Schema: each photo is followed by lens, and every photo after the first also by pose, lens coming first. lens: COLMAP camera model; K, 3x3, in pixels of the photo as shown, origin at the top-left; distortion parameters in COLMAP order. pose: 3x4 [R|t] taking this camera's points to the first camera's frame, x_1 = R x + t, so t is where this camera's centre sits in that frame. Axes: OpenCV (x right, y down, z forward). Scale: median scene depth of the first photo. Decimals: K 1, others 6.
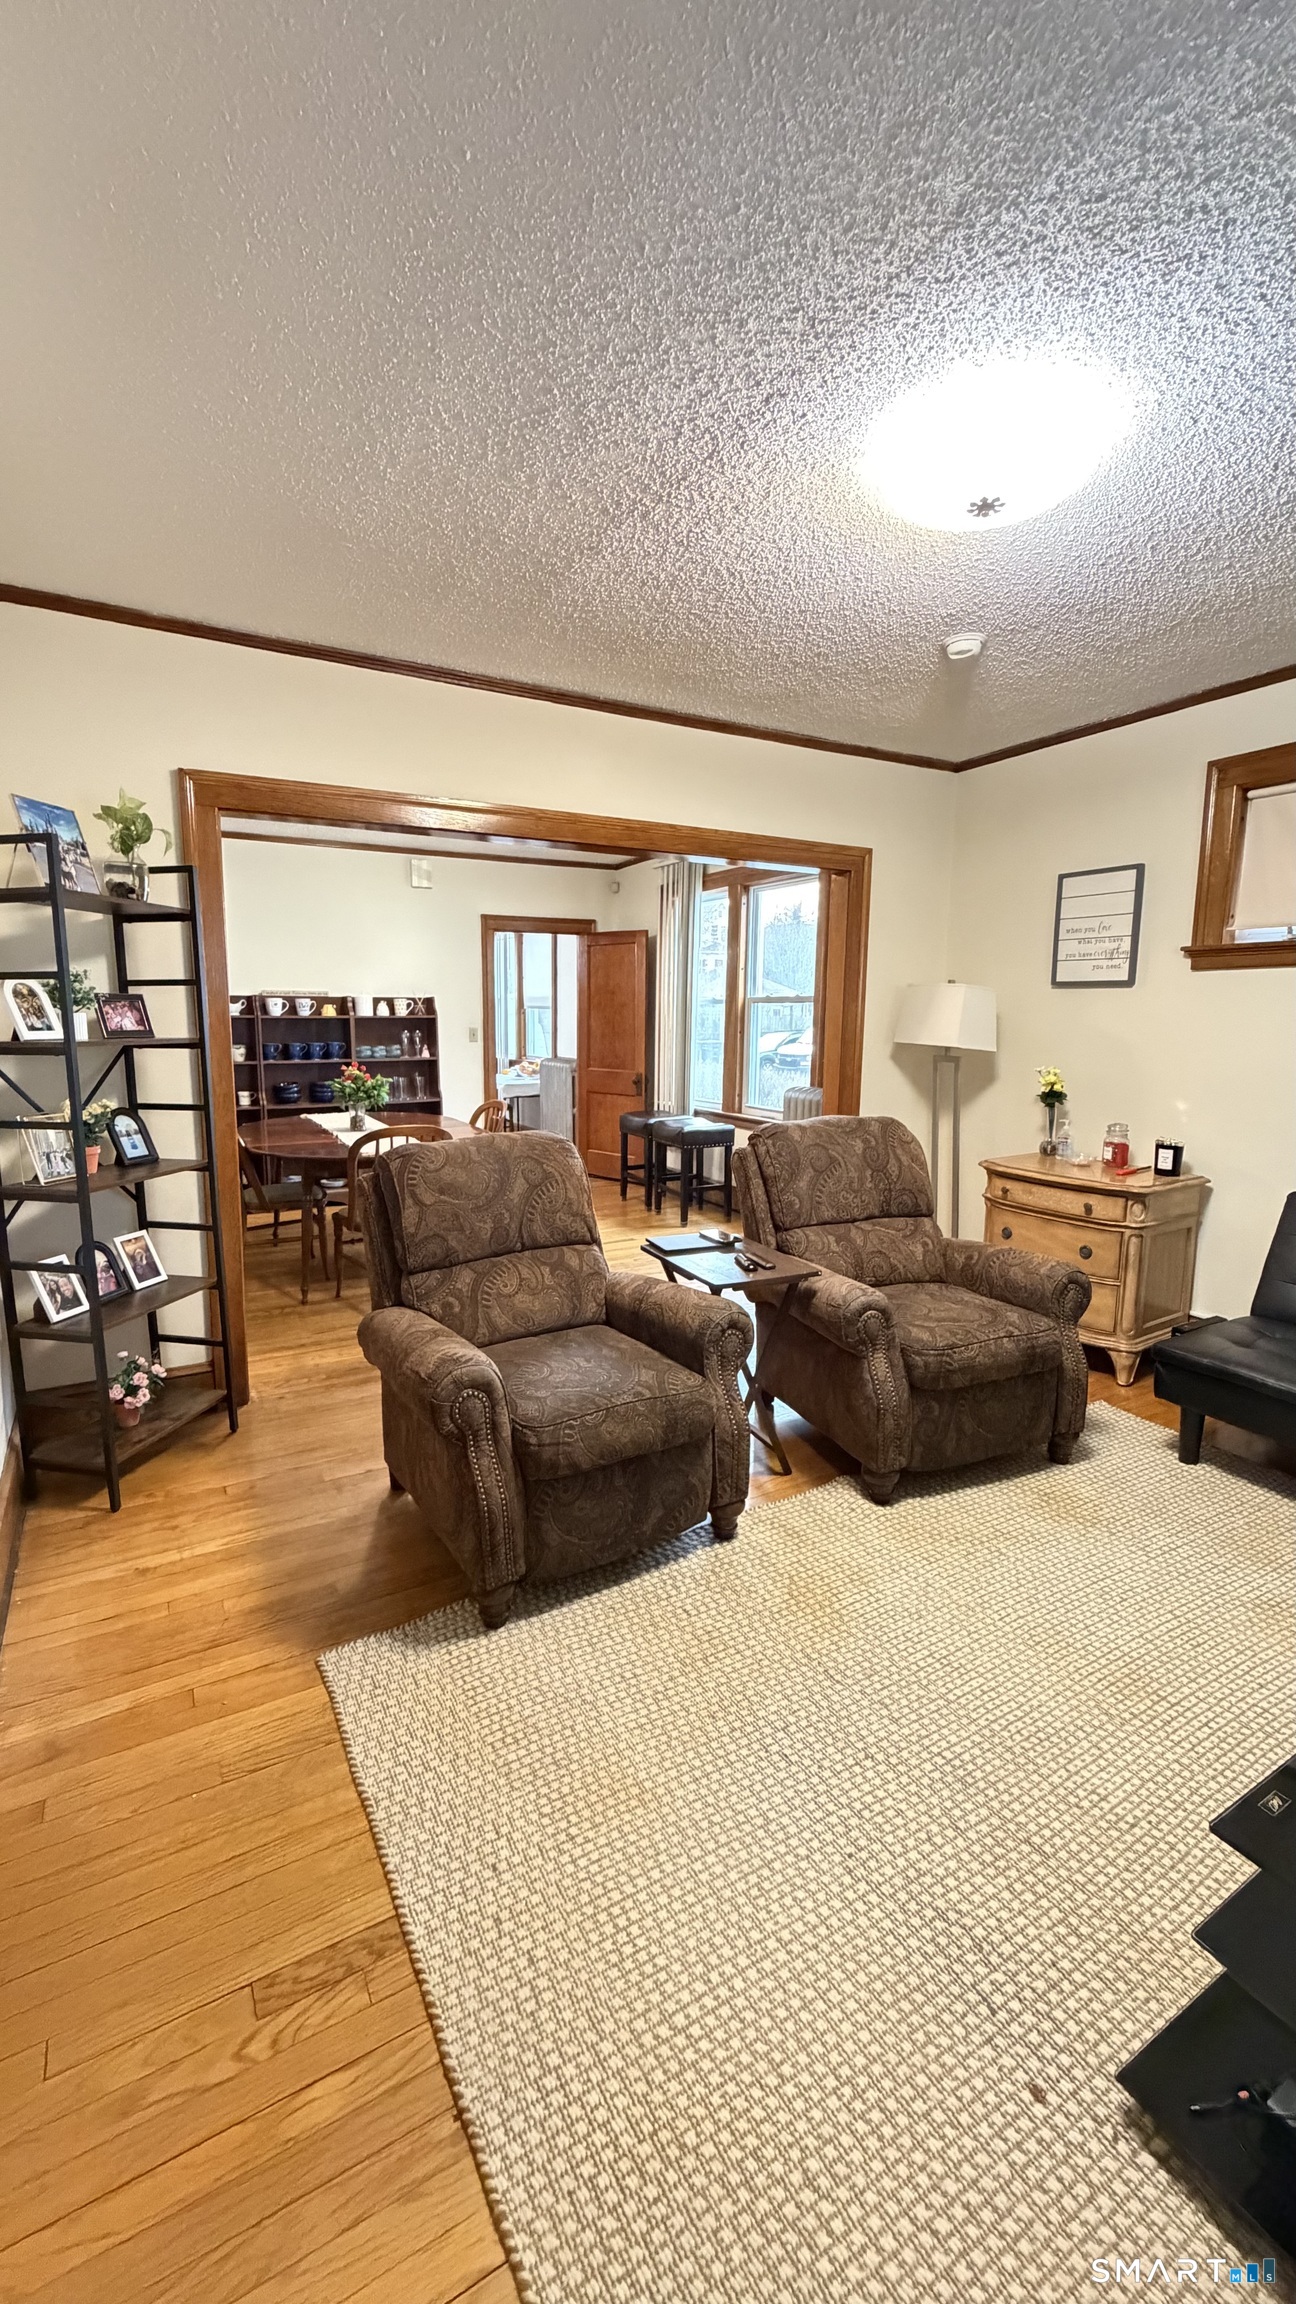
lens RADIAL K [[912.8, 0, 648.6], [0, 912.8, 1145.8], [0, 0, 1]] dist [0.000219, -0.000059]
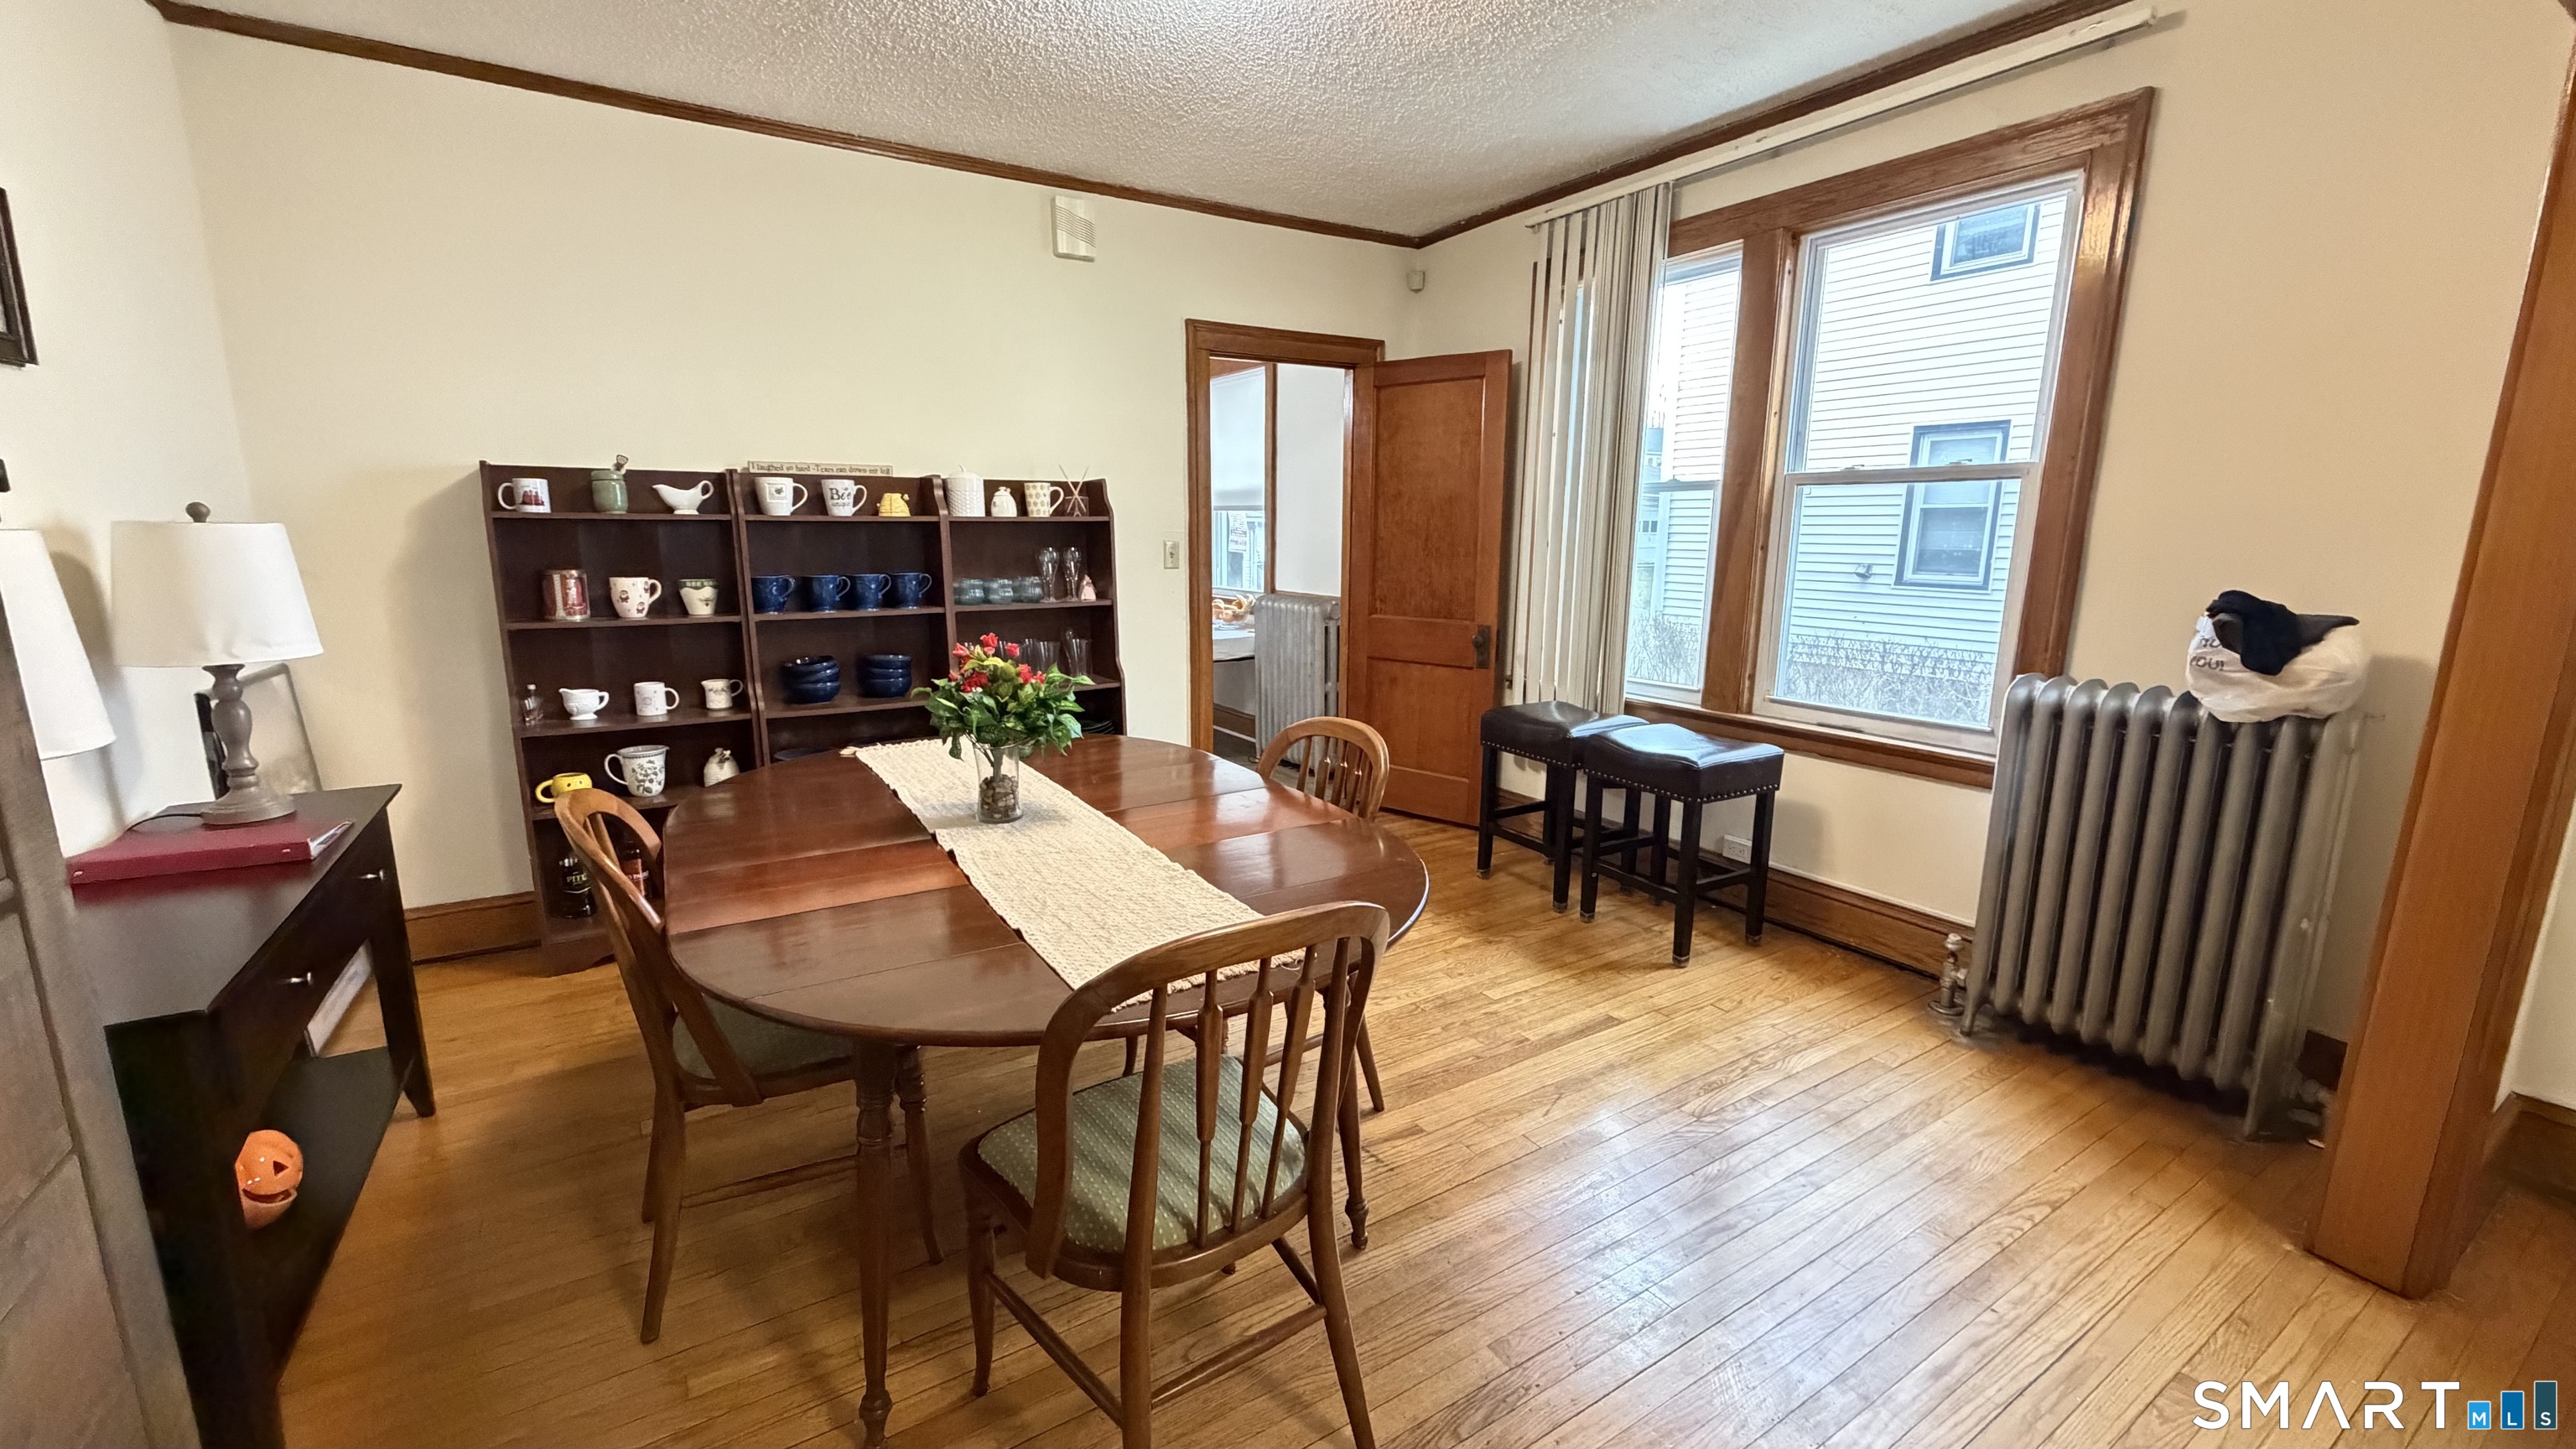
lens RADIAL K [[1020.6, 0, 1287.0], [0, 1020.6, 725.9], [0, 0, 1]] dist [0.000219, -0.000059]
pose [[0.998749, -0.012212, 0.048494, -0.167420], [0.009923, 0.998838, 0.047168, -0.054513], [-0.049013, -0.046628, 0.997709, 0.438560]]
